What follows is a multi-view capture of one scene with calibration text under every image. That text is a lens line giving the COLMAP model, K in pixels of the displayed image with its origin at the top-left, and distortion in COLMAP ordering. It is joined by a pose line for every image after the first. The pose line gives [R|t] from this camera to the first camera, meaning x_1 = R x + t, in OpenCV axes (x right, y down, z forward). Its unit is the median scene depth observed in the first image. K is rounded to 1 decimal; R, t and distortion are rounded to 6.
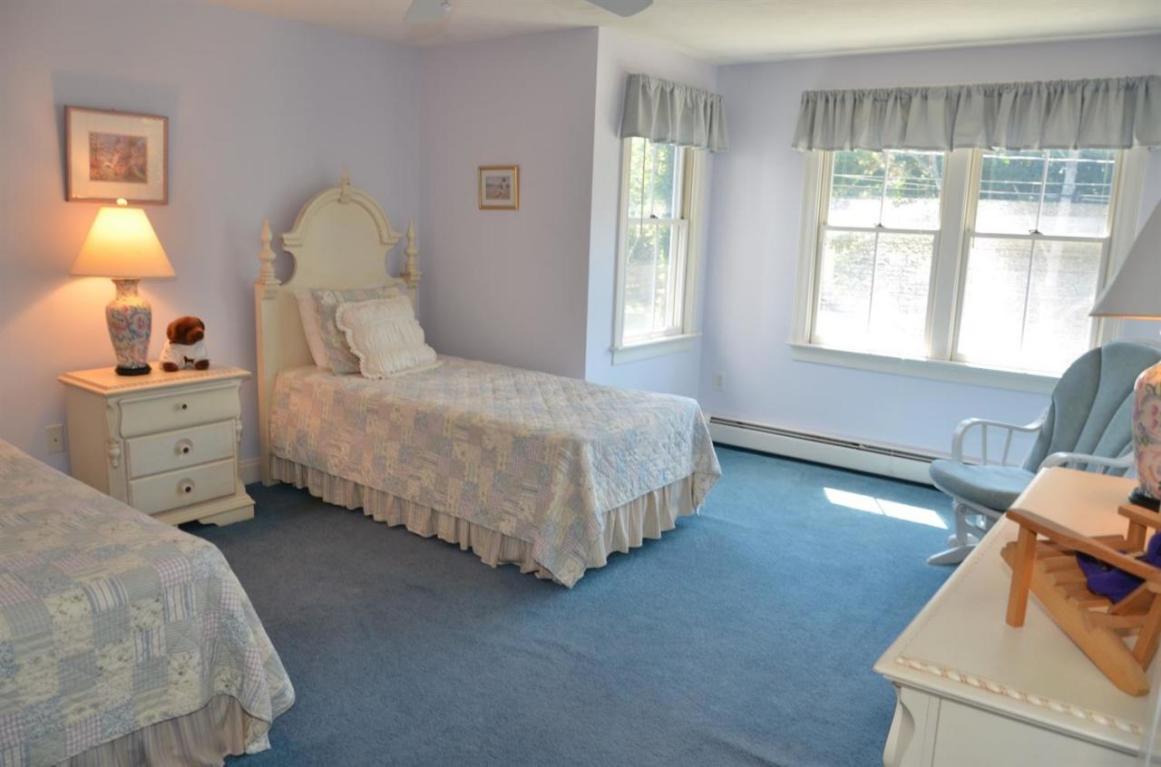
lens RADIAL K [[912.7, 0, 580.4], [0, 912.7, 377.9], [0, 0, 1]] dist [-0.038799, -0.005800]
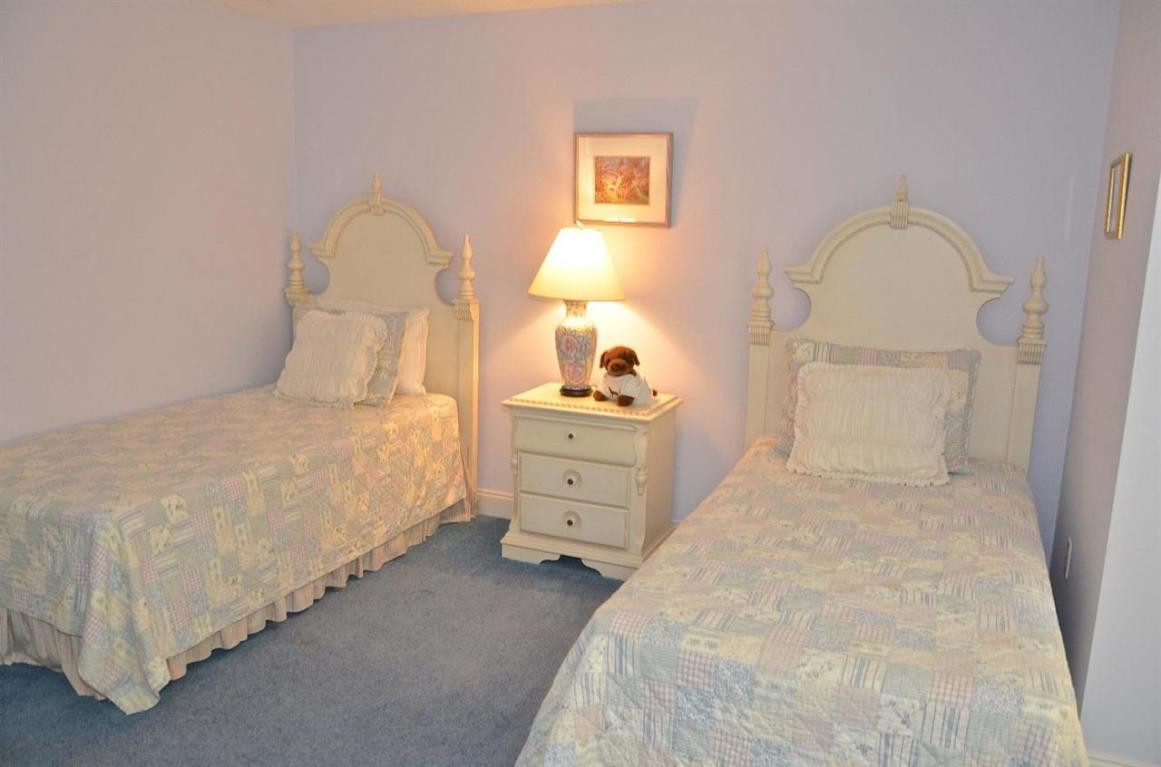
lens RADIAL K [[912.7, 0, 580.8], [0, 912.7, 386.5], [0, 0, 1]] dist [-0.038799, -0.005800]
pose [[0.220989, 0.147735, -0.964022, 0.469413], [-0.197007, 0.974846, 0.104232, -0.118664], [0.955171, 0.166885, 0.244535, 0.749828]]
